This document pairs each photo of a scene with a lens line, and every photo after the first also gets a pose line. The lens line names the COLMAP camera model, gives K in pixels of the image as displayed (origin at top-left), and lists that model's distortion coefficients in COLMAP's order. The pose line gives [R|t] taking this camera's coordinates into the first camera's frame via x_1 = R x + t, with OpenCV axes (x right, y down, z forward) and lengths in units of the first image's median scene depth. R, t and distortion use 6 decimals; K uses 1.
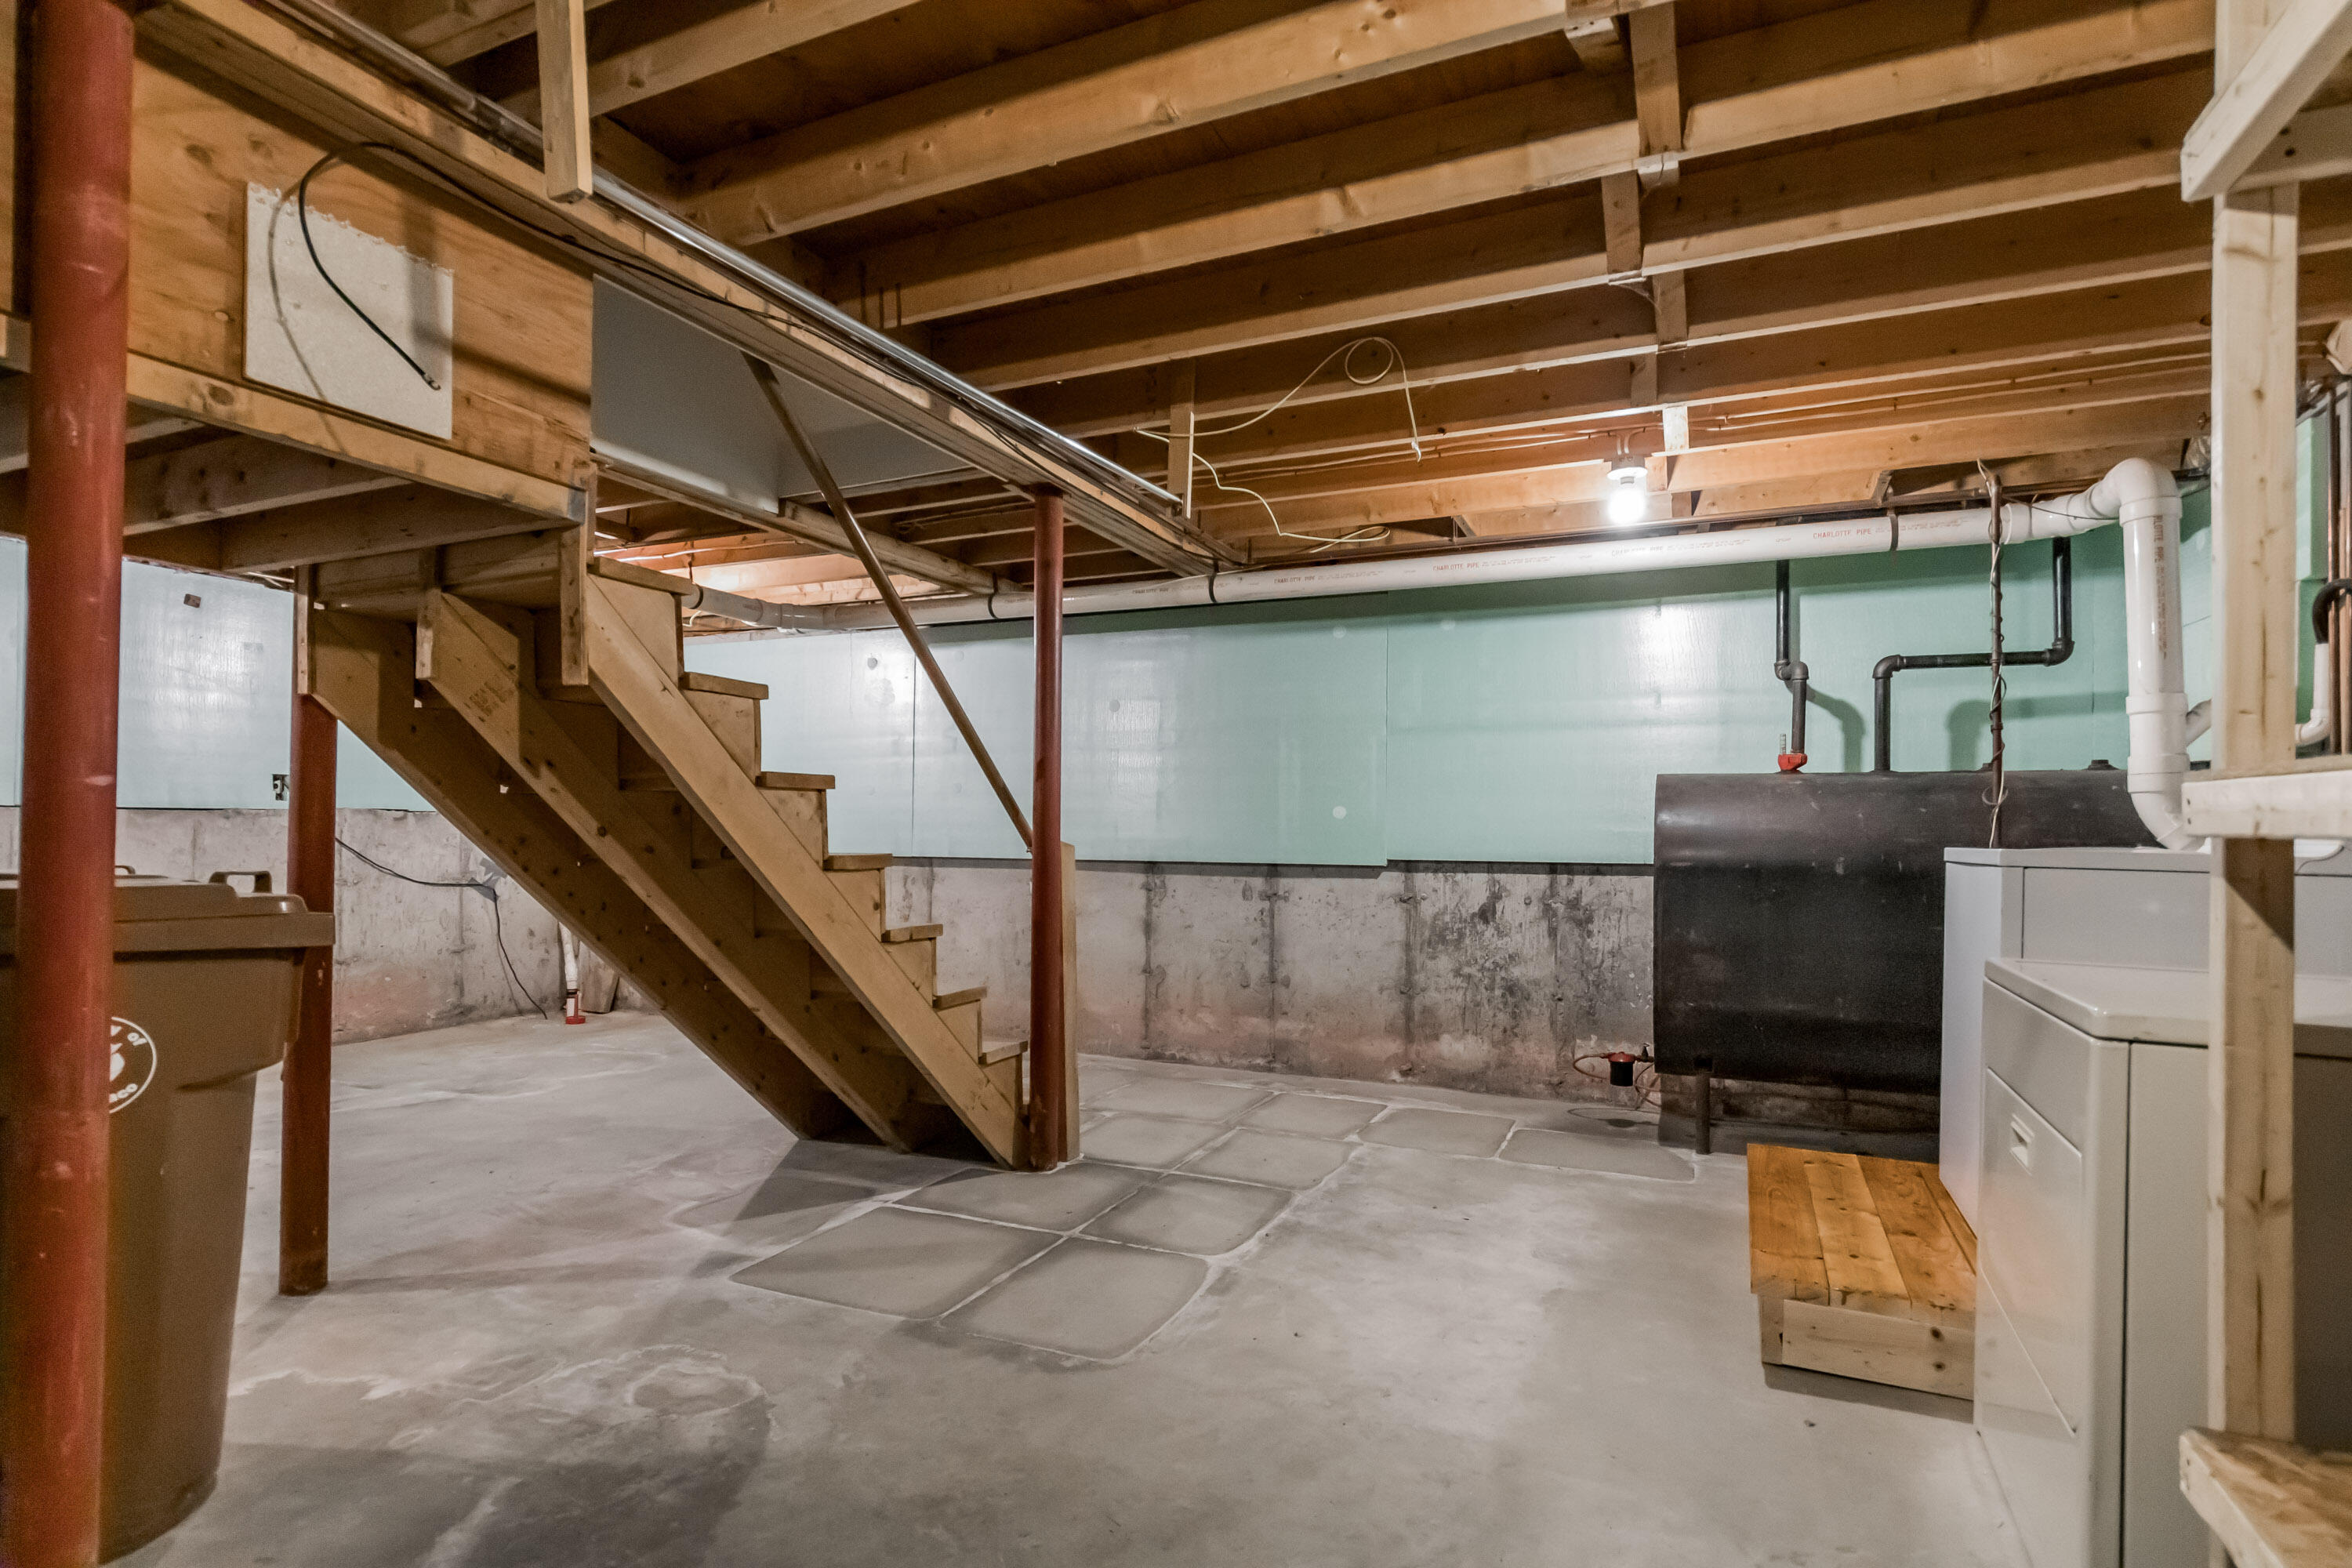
lens RADIAL K [[1141.4, 0, 1242.0], [0, 1141.4, 828.5], [0, 0, 1]] dist [0.014060, -0.000112]
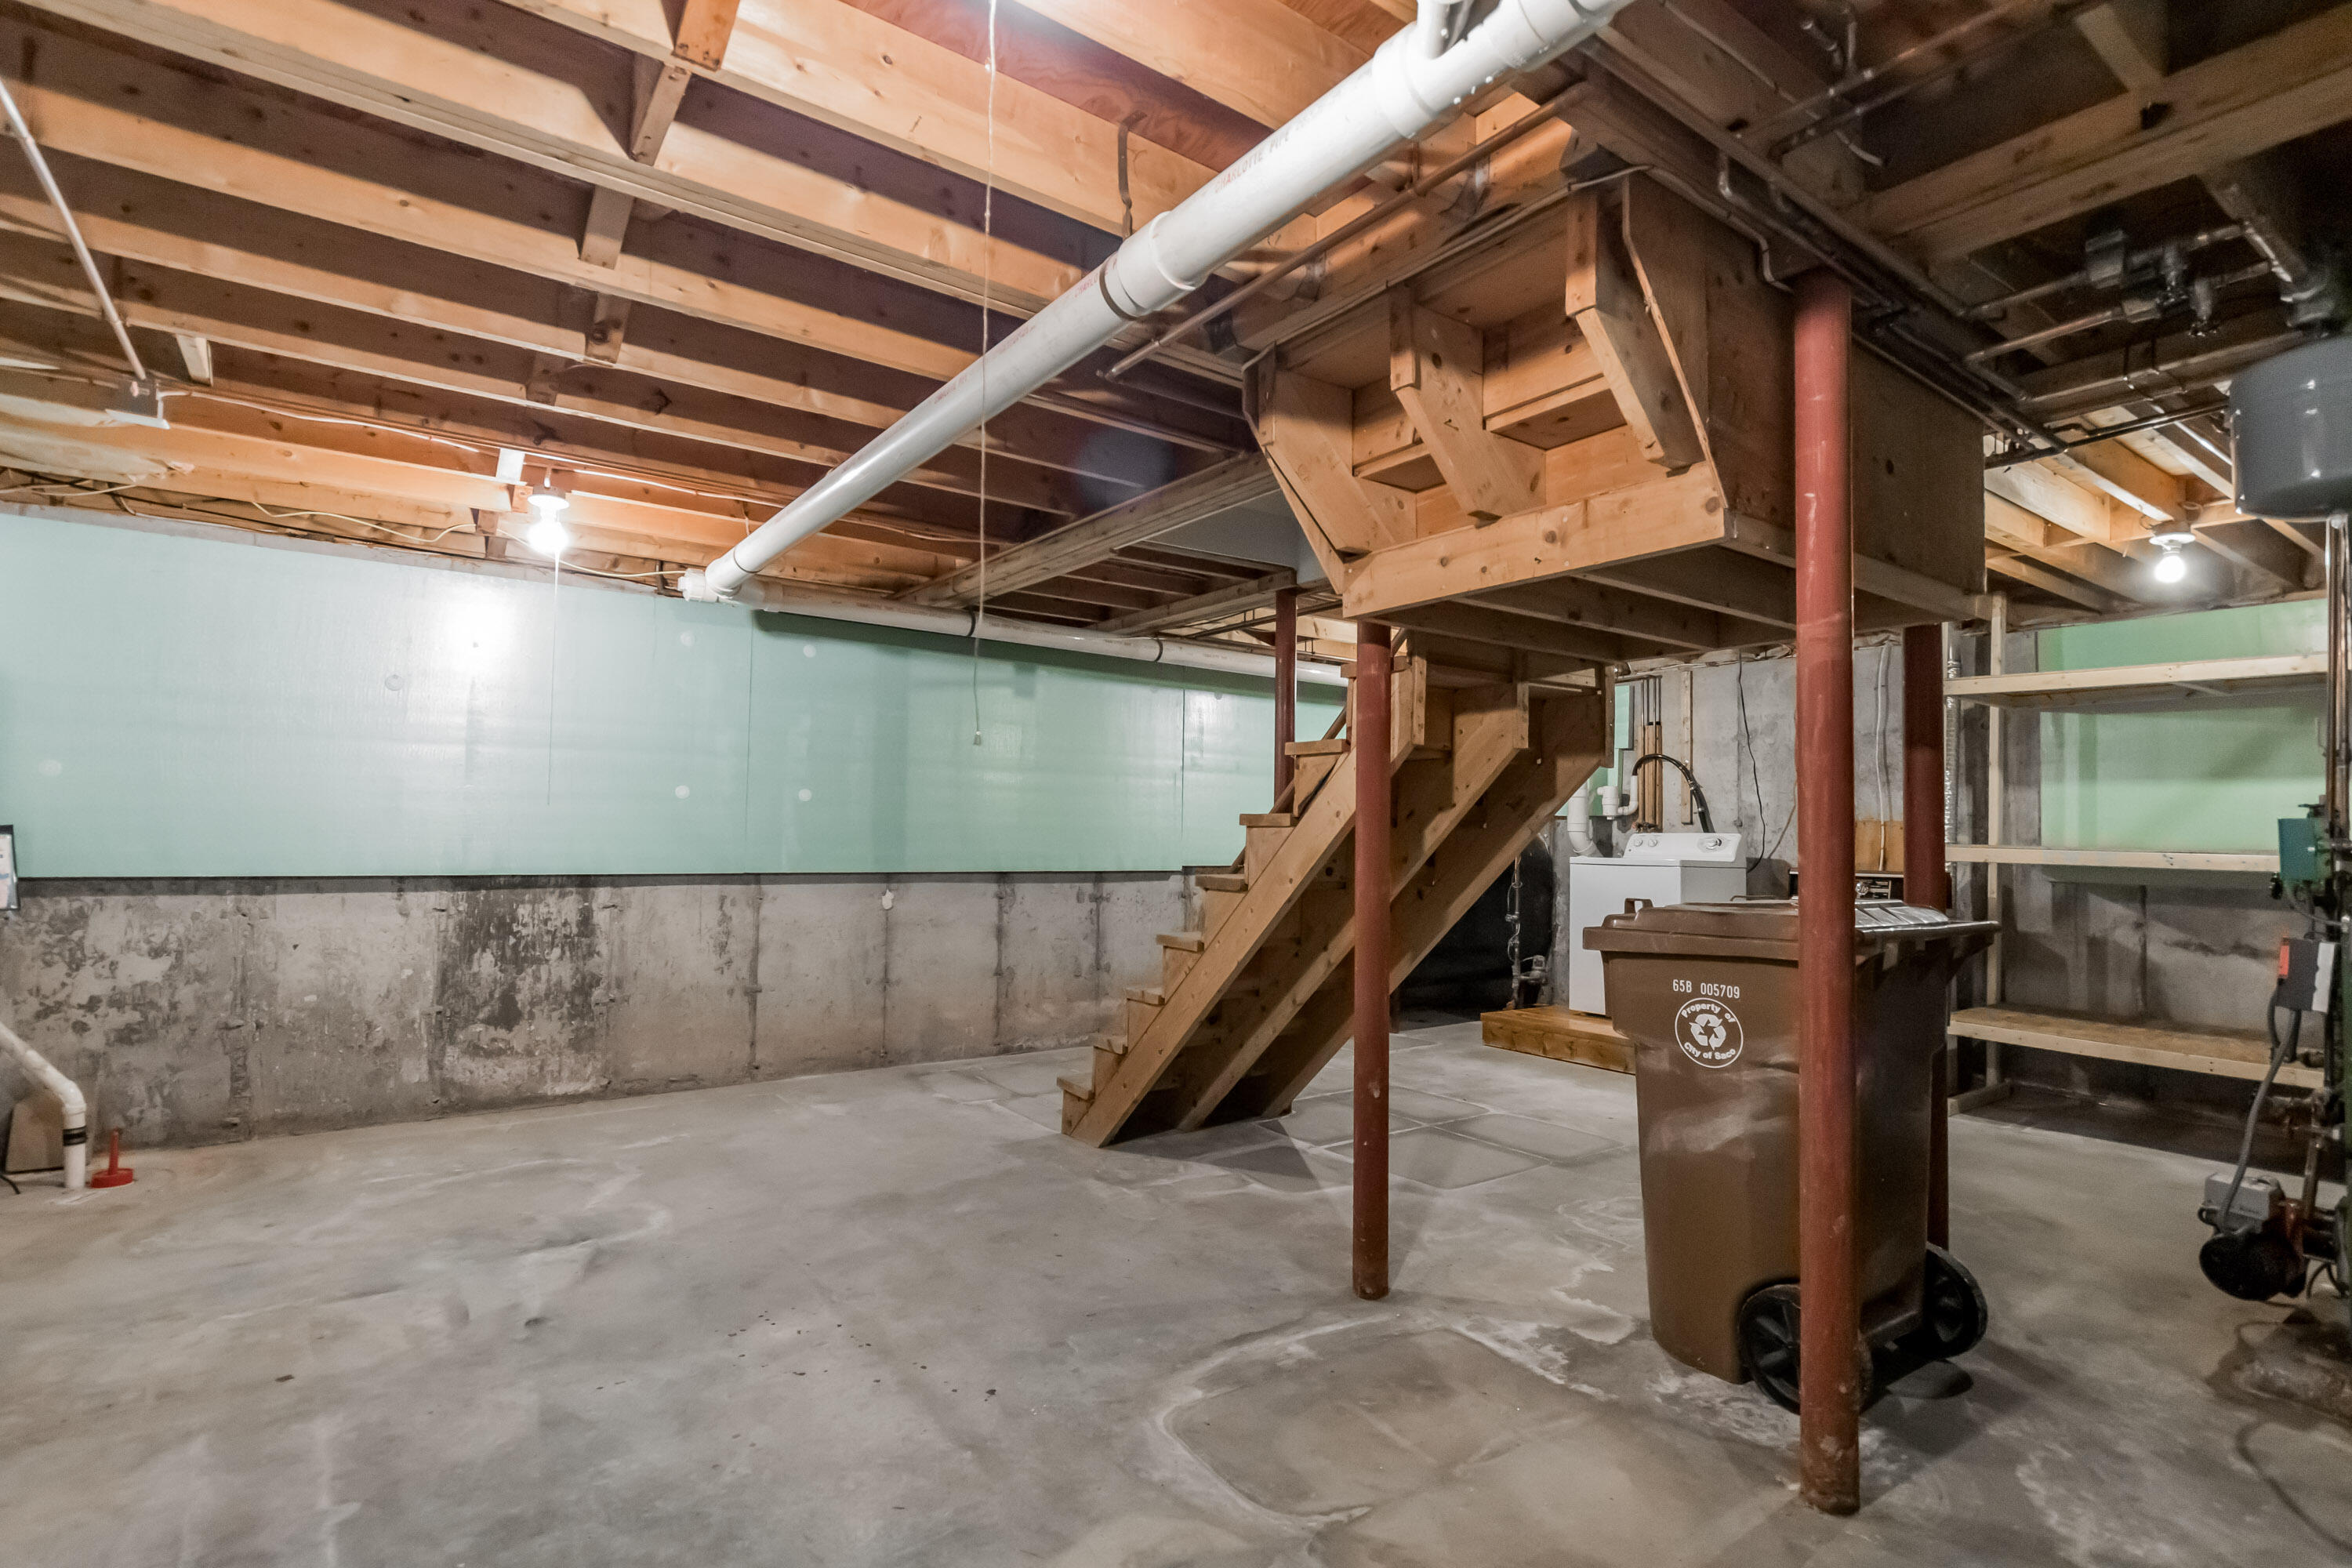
lens RADIAL K [[1114.6, 0, 1161.3], [0, 1114.6, 781.3], [0, 0, 1]] dist [0.003798, -0.000252]
pose [[0.514409, 0.045316, 0.856347, -1.002277], [-0.013337, 0.998905, -0.044849, -0.013262], [-0.857441, 0.011650, 0.514450, 0.346197]]
